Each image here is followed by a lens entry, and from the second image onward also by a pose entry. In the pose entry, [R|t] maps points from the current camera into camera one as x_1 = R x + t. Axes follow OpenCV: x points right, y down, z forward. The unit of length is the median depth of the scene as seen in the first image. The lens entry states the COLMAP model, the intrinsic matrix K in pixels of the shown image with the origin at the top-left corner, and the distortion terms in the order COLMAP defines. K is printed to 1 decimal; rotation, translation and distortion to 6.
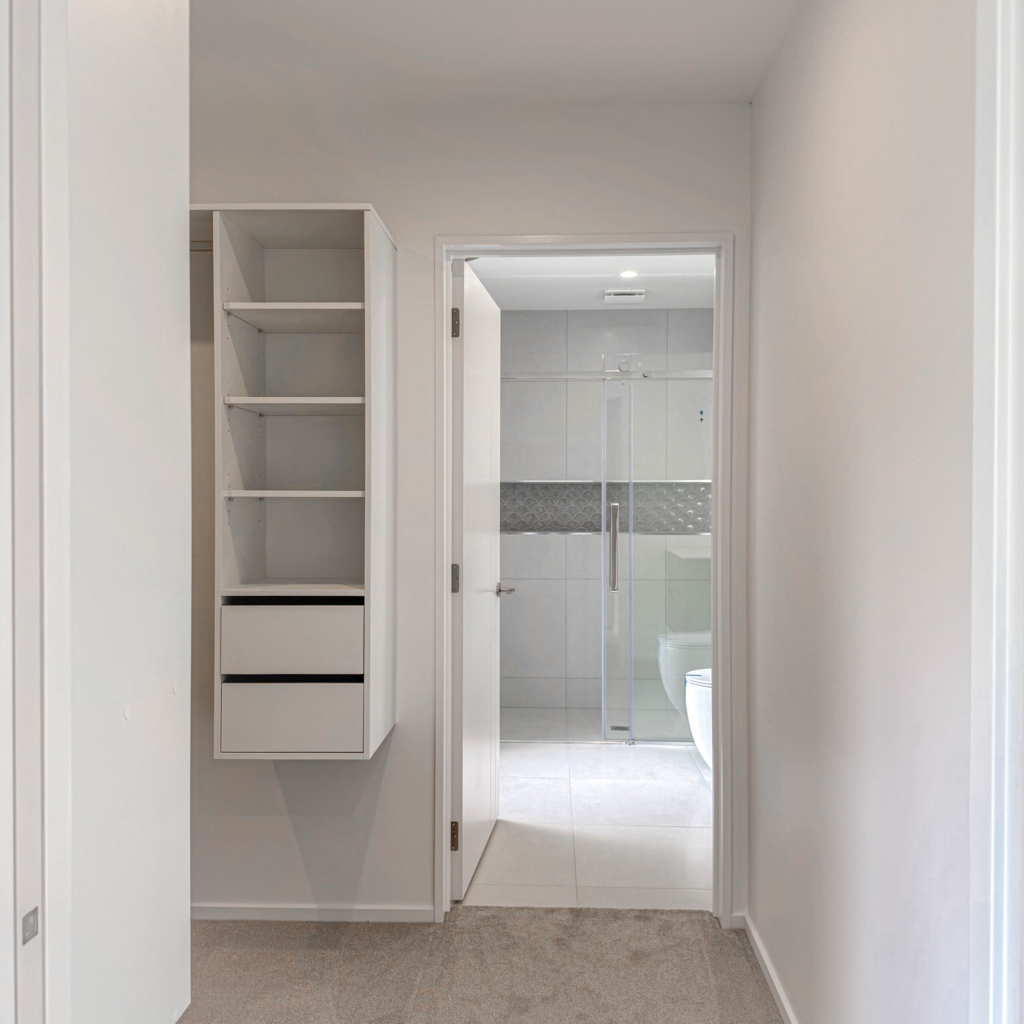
lens RADIAL K [[966.4, 0, 508.6], [0, 966.4, 507.7], [0, 0, 1]] dist [0.150492, -0.226005]
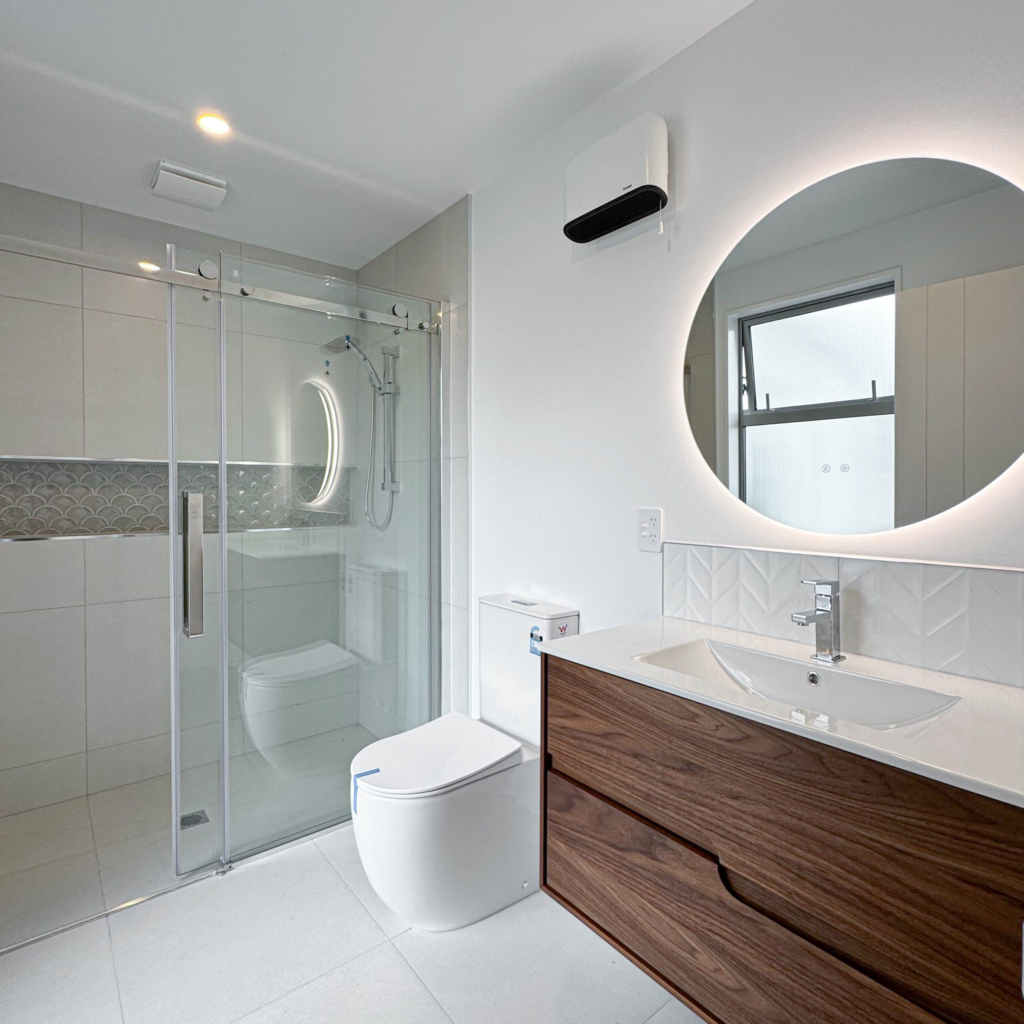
lens RADIAL K [[597.2, 0, 512.0], [0, 597.2, 499.4], [0, 0, 1]] dist [0.000277, 0.002537]
pose [[0.756478, -0.012804, 0.653894, 0.026260], [0.004025, 0.999881, 0.014922, -0.008804], [-0.654007, -0.008656, 0.756439, 1.052820]]
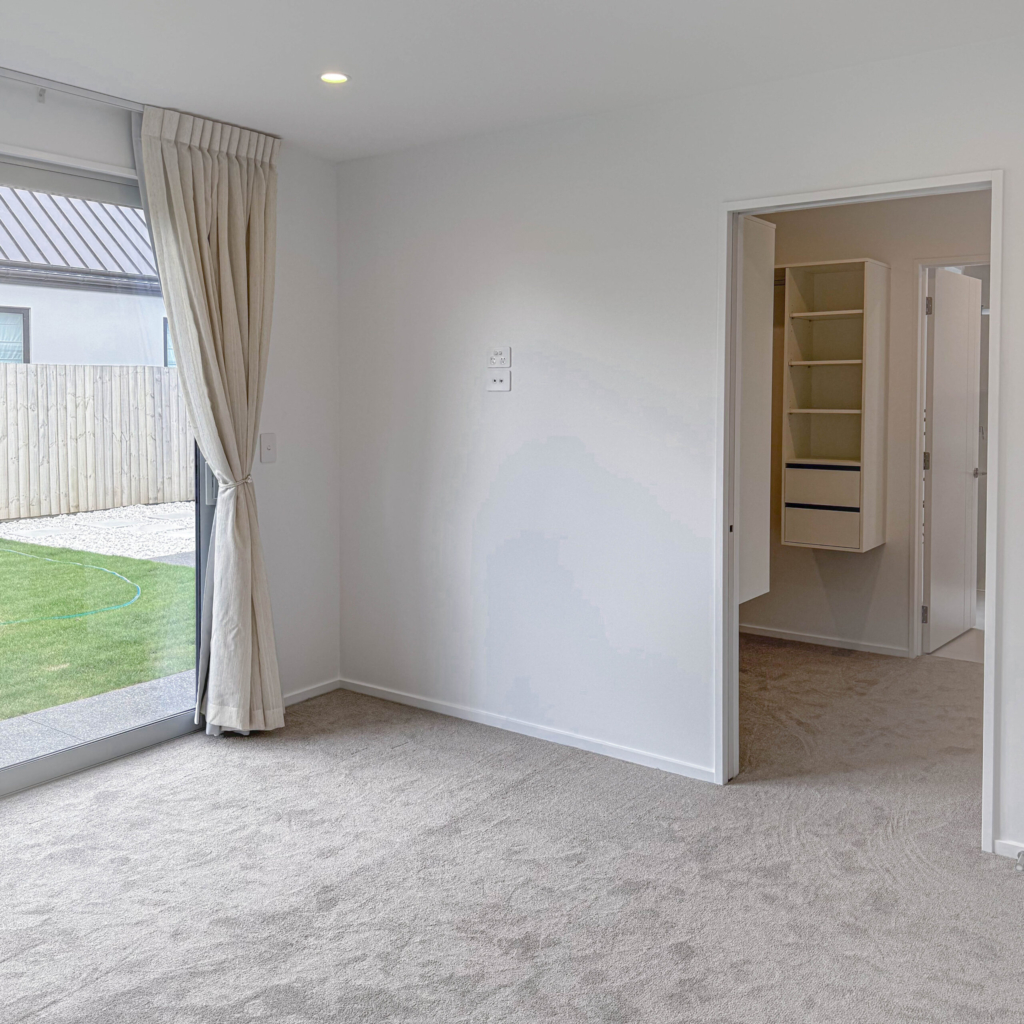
lens RADIAL K [[970.6, 0, 512.4], [0, 970.6, 436.0], [0, 0, 1]] dist [0.091908, -0.160732]
pose [[0.840335, 0.024018, -0.541535, 0.270391], [-0.005211, 0.999330, 0.036236, -0.028501], [0.542043, -0.027628, 0.839897, -0.831587]]
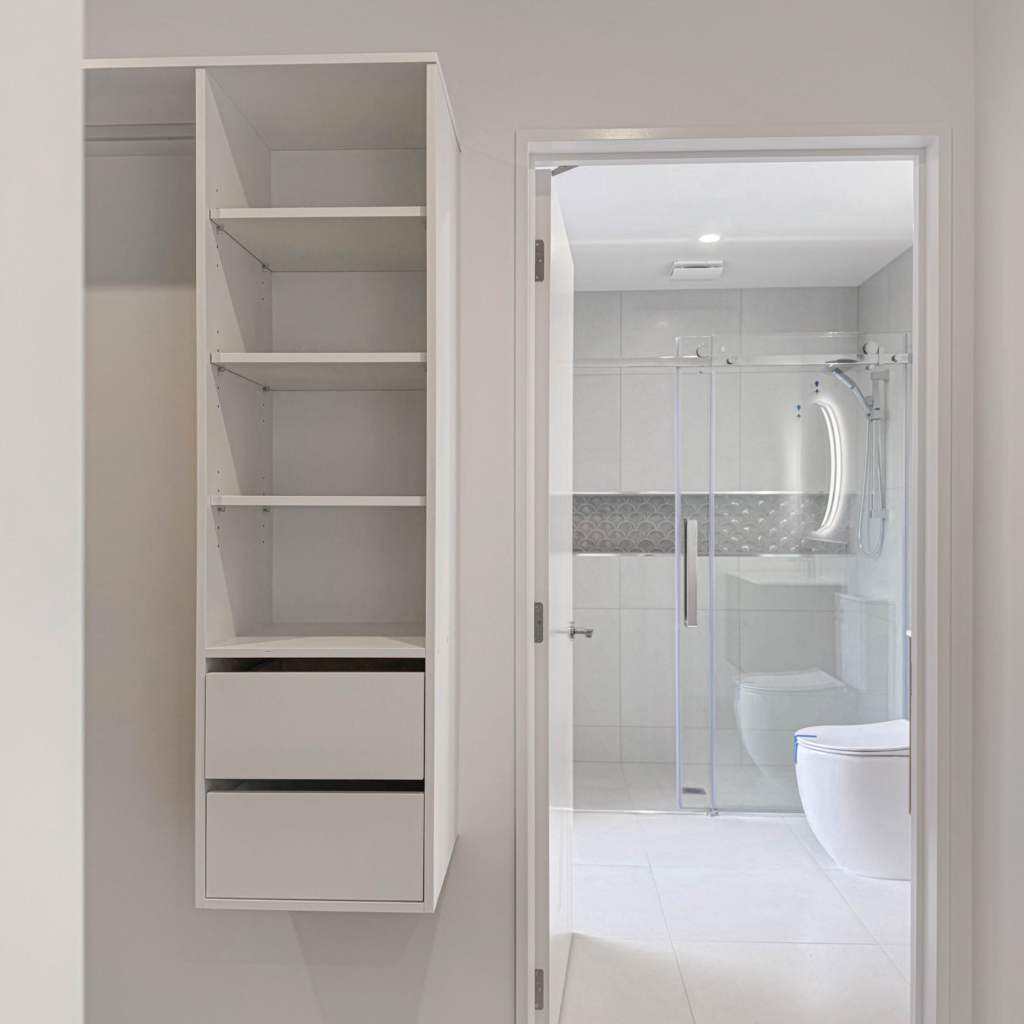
lens RADIAL K [[990.6, 0, 511.7], [0, 990.6, 512.6], [0, 0, 1]] dist [0.139784, -0.220021]
pose [[0.999996, -0.000967, 0.002708, -0.080551], [0.001001, 0.999920, -0.012646, 0.002015], [-0.002695, 0.012649, 0.999916, 0.289772]]
